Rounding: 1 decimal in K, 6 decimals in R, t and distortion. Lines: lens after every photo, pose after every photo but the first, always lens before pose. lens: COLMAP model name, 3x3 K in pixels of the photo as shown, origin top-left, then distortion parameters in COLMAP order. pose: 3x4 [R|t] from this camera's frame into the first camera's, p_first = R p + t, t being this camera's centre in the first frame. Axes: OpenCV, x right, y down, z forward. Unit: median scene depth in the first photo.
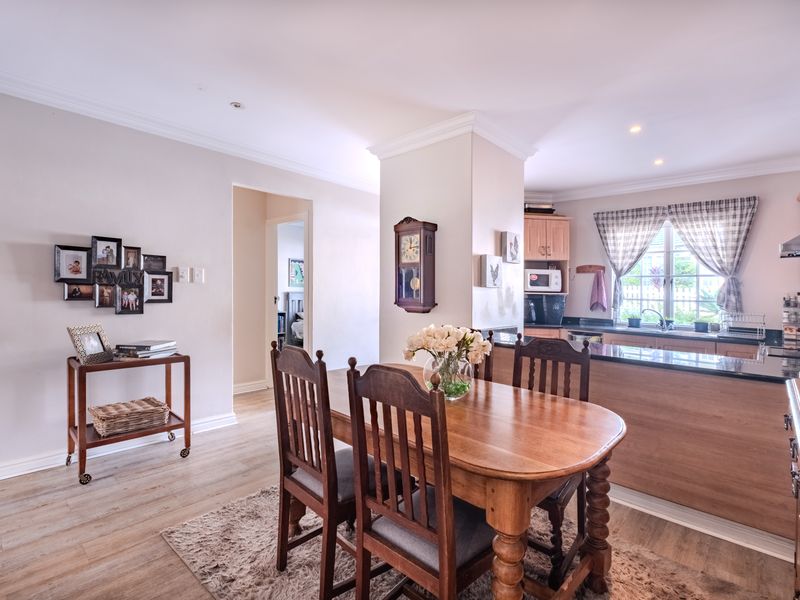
lens RADIAL K [[398.7, 0, 400.0], [0, 398.7, 300.0], [0, 0, 1]] dist [0.000522, 0.000120]
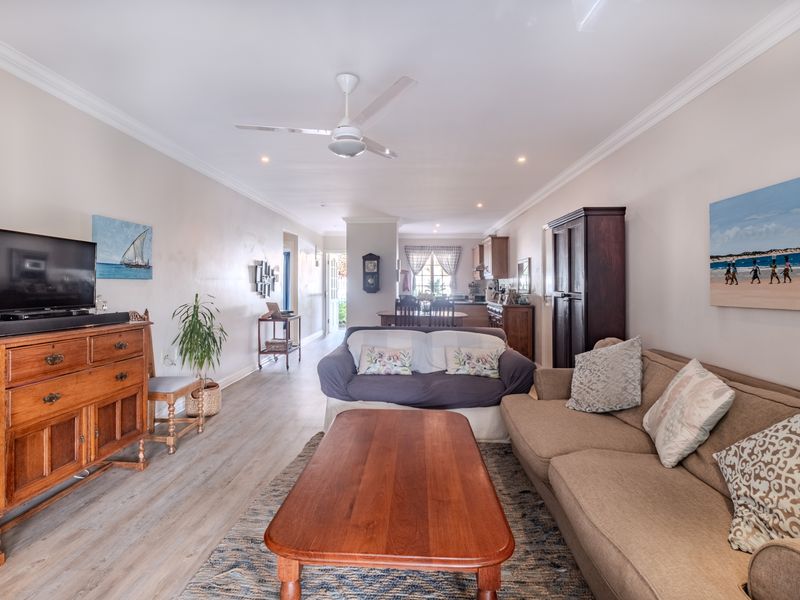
lens RADIAL K [[398.7, 0, 400.0], [0, 398.7, 300.0], [0, 0, 1]] dist [0.000522, 0.000120]
pose [[0.765097, -0.040847, 0.642618, -1.033479], [0.021574, 0.999052, 0.037817, -0.009300], [-0.643554, -0.015069, 0.765253, -0.711470]]
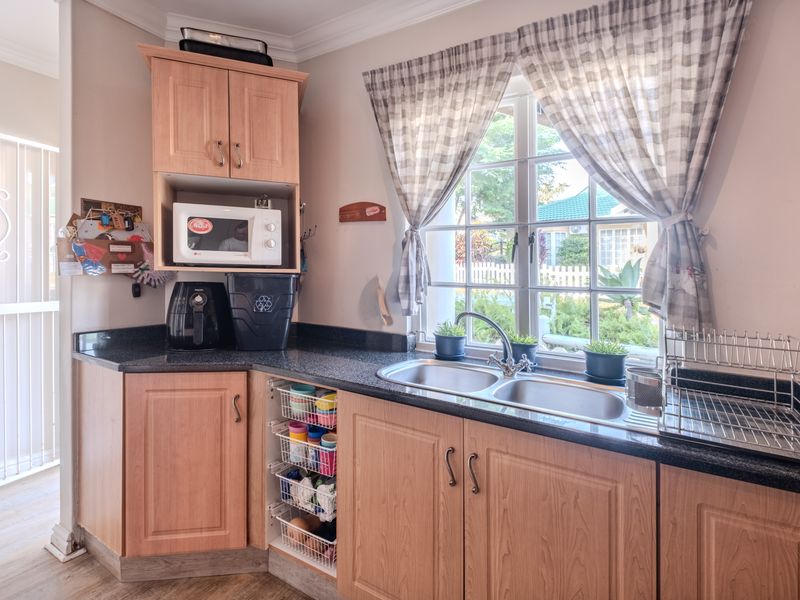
lens RADIAL K [[405.8, 0, 399.6], [0, 405.8, 270.5], [0, 0, 1]] dist [-0.000582, -0.000804]
pose [[0.982098, 0.000340, 0.188371, 0.497617], [0.003254, 0.999819, -0.018769, -0.008675], [-0.188343, 0.019046, 0.981919, 0.661389]]
